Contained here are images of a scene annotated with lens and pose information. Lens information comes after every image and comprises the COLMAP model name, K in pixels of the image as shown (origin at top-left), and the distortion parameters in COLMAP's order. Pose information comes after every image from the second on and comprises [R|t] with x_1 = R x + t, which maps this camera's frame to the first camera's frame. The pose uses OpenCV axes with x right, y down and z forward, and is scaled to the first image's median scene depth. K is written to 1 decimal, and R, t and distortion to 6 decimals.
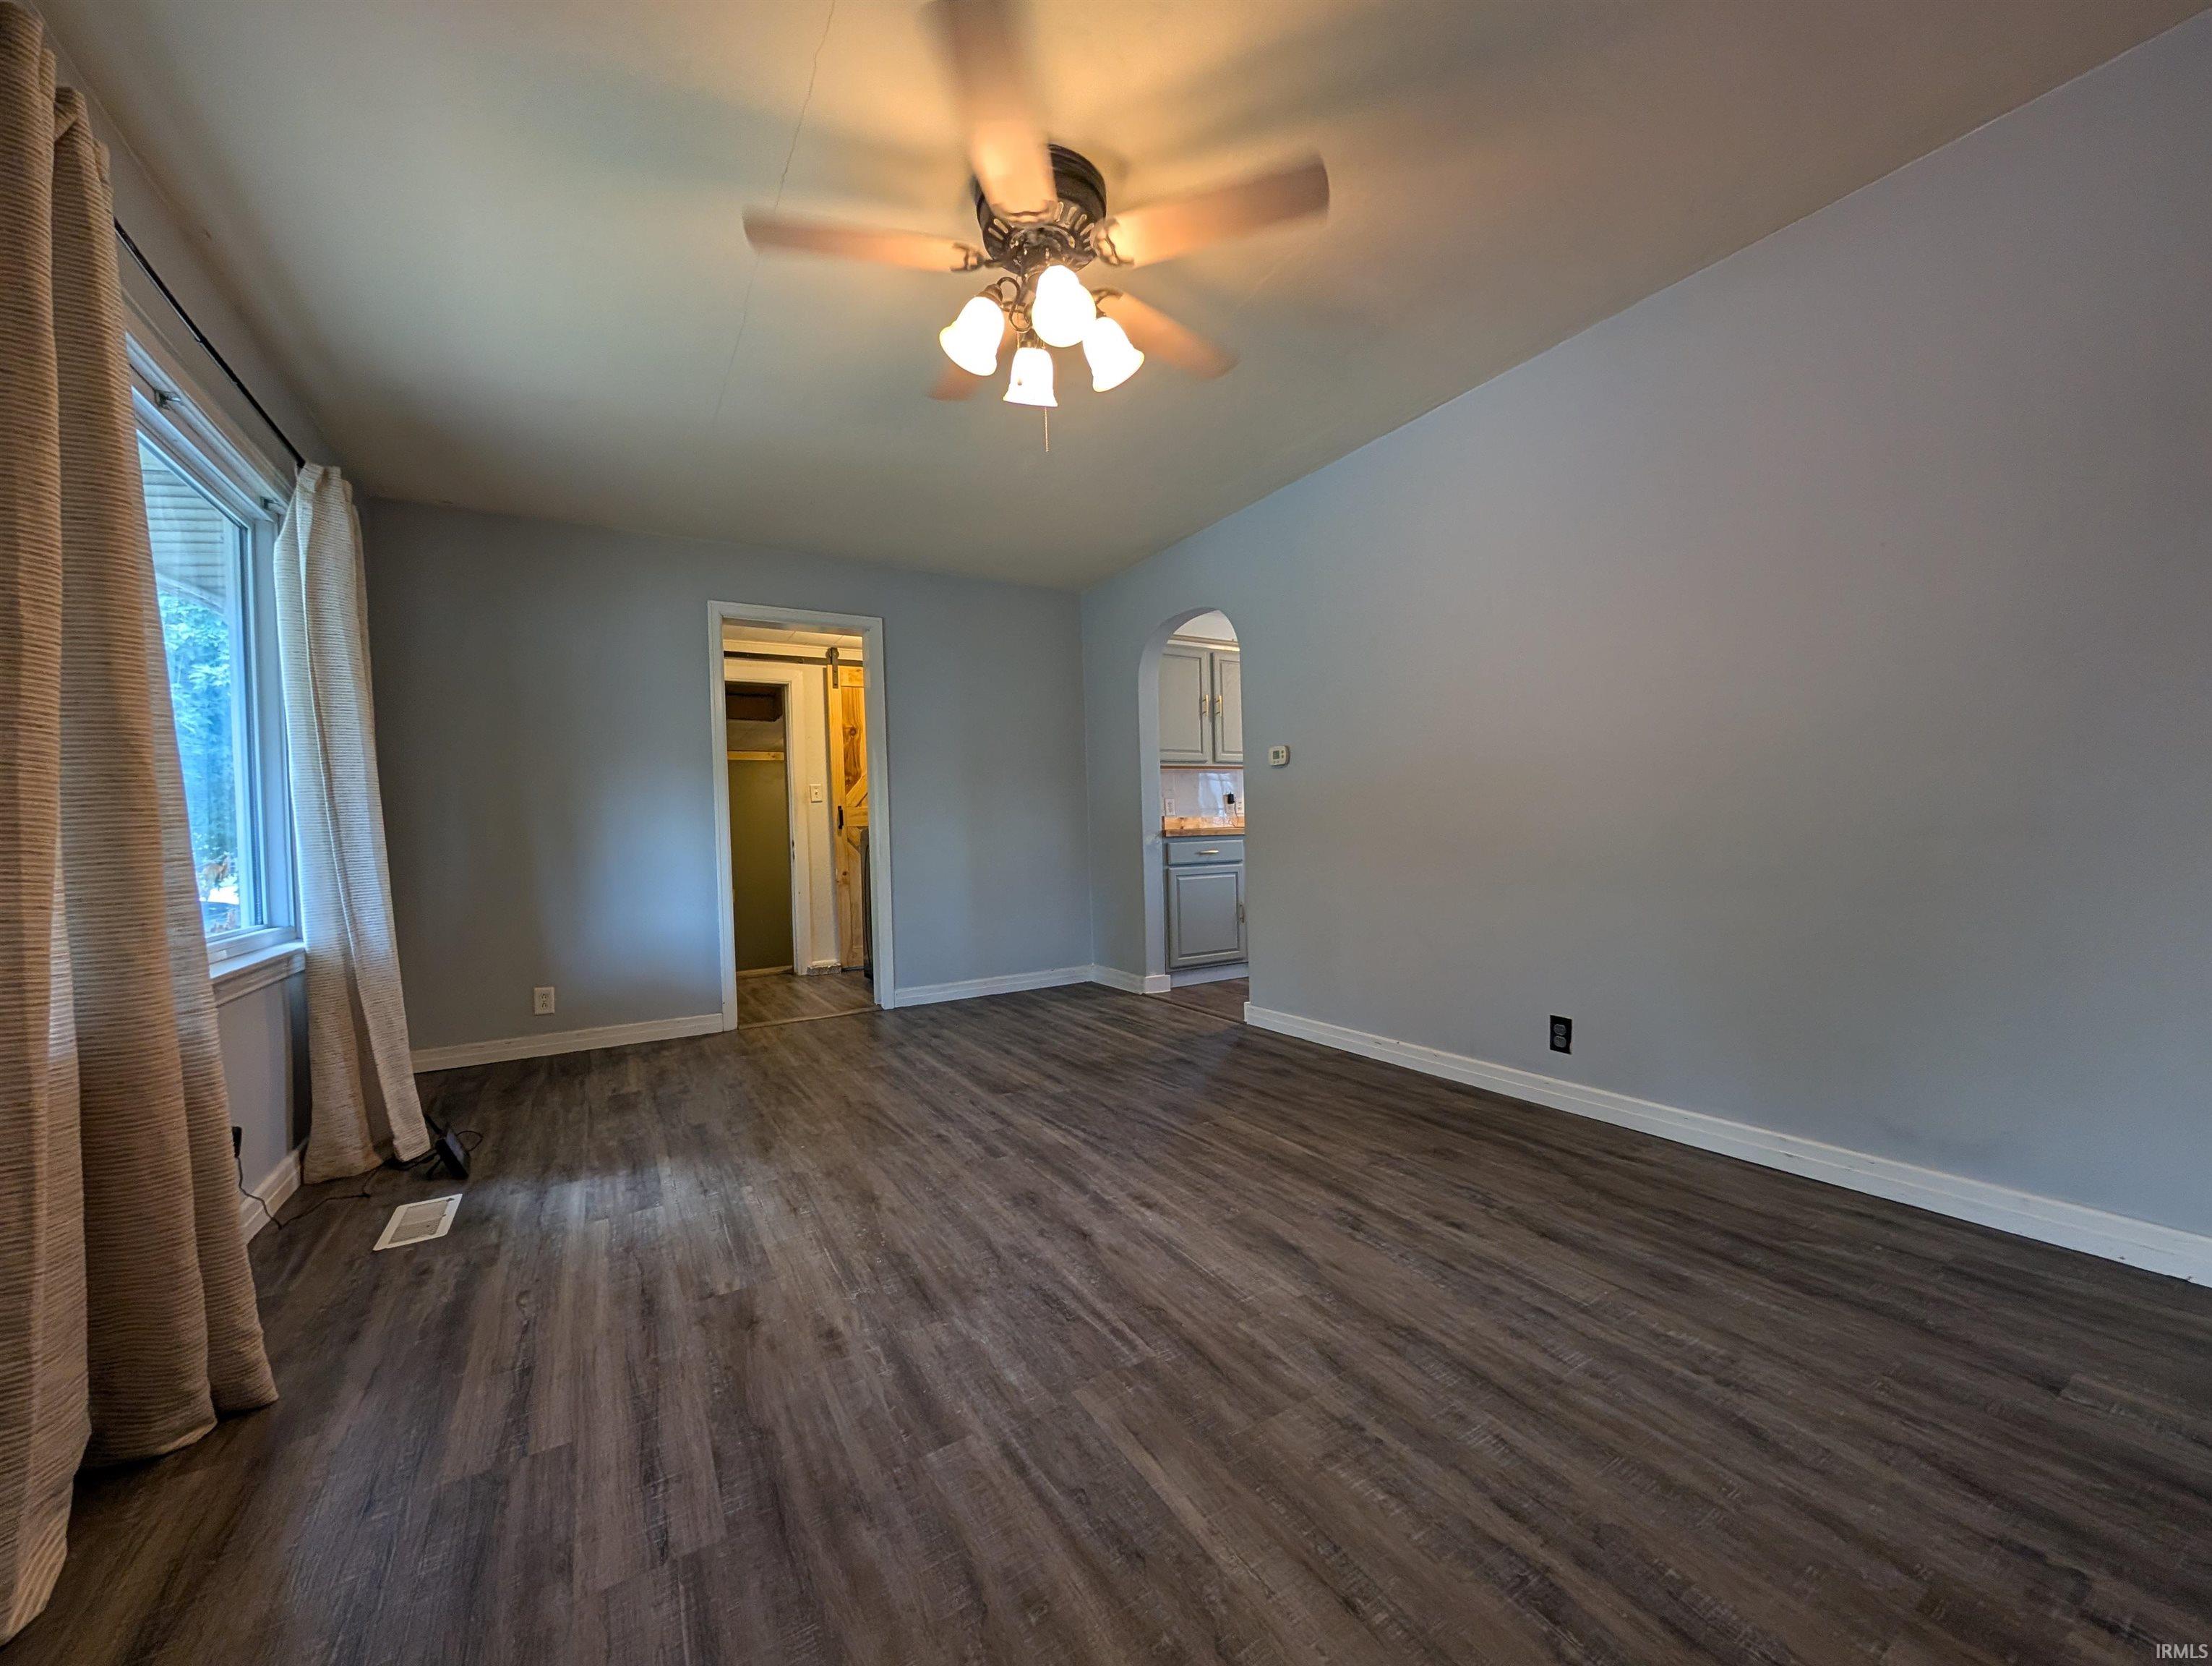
lens RADIAL K [[837.0, 0, 1101.3], [0, 837.0, 841.8], [0, 0, 1]] dist [-0.002011, 0.000146]
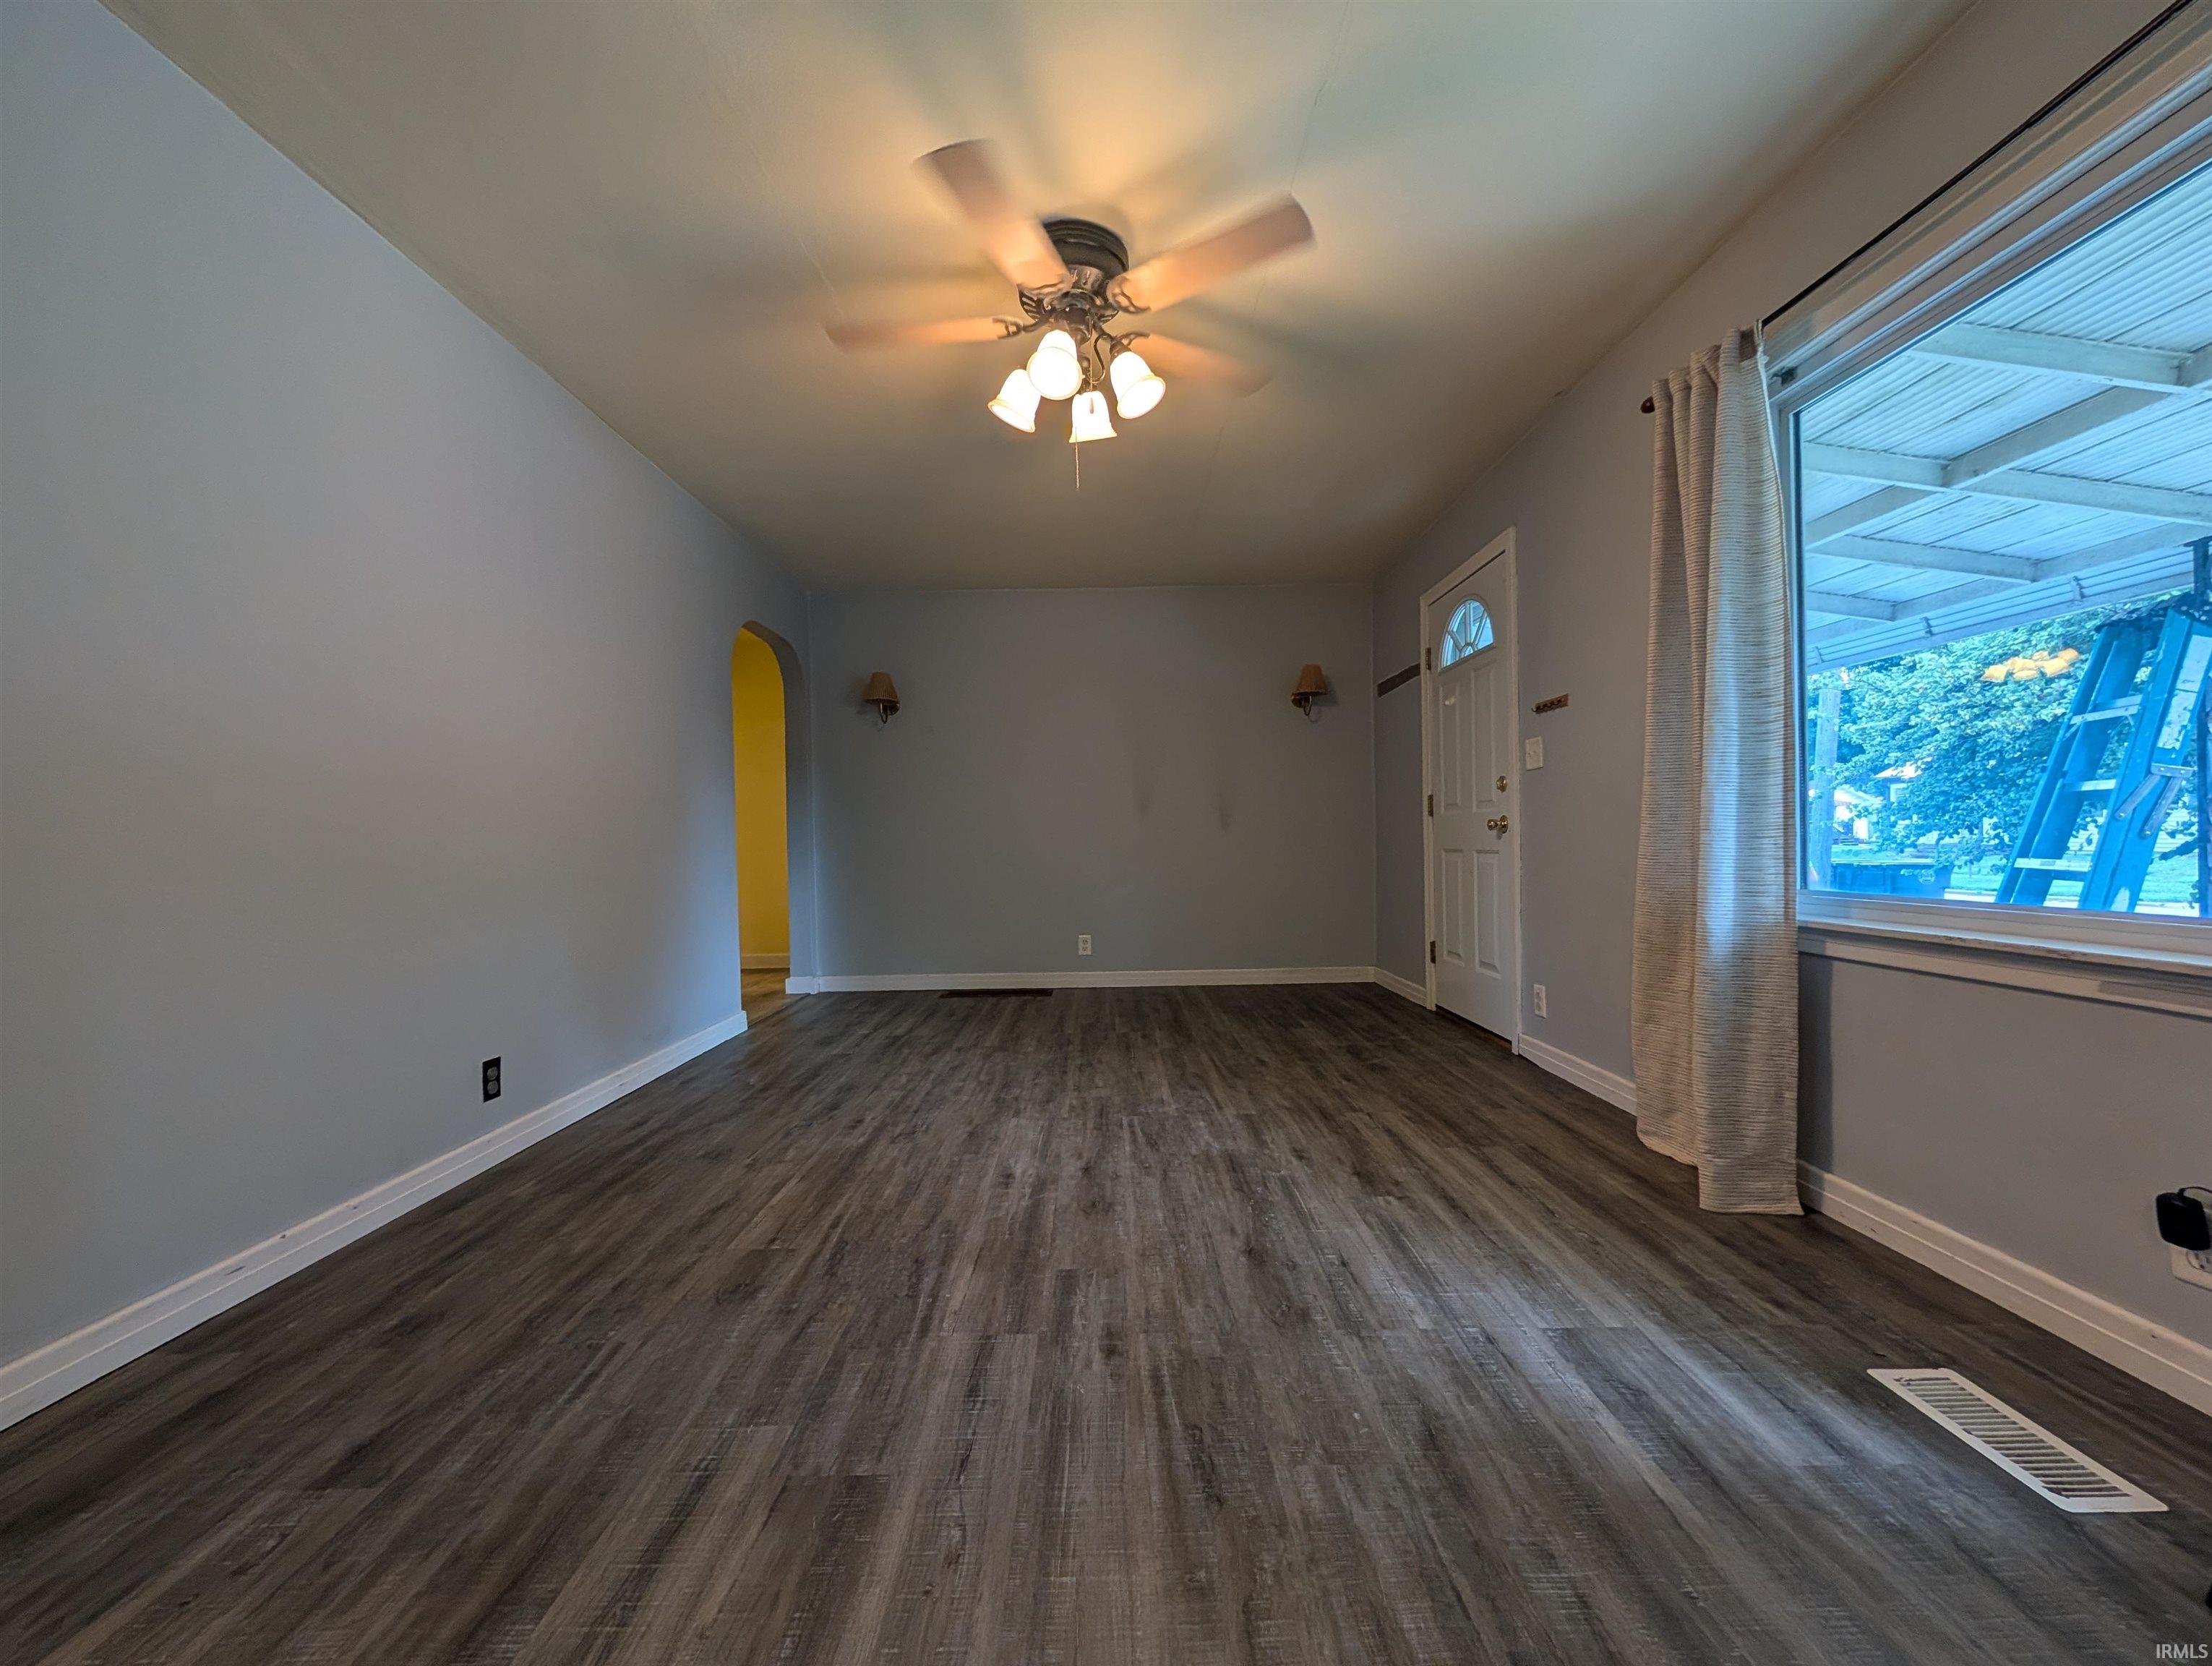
lens RADIAL K [[837.0, 0, 1101.3], [0, 837.0, 841.8], [0, 0, 1]] dist [-0.002011, 0.000146]
pose [[-0.854174, 0.045180, 0.518021, -0.633504], [0.052977, 0.998596, 0.000260, 0.016891], [-0.517282, 0.027665, -0.855368, 1.892796]]
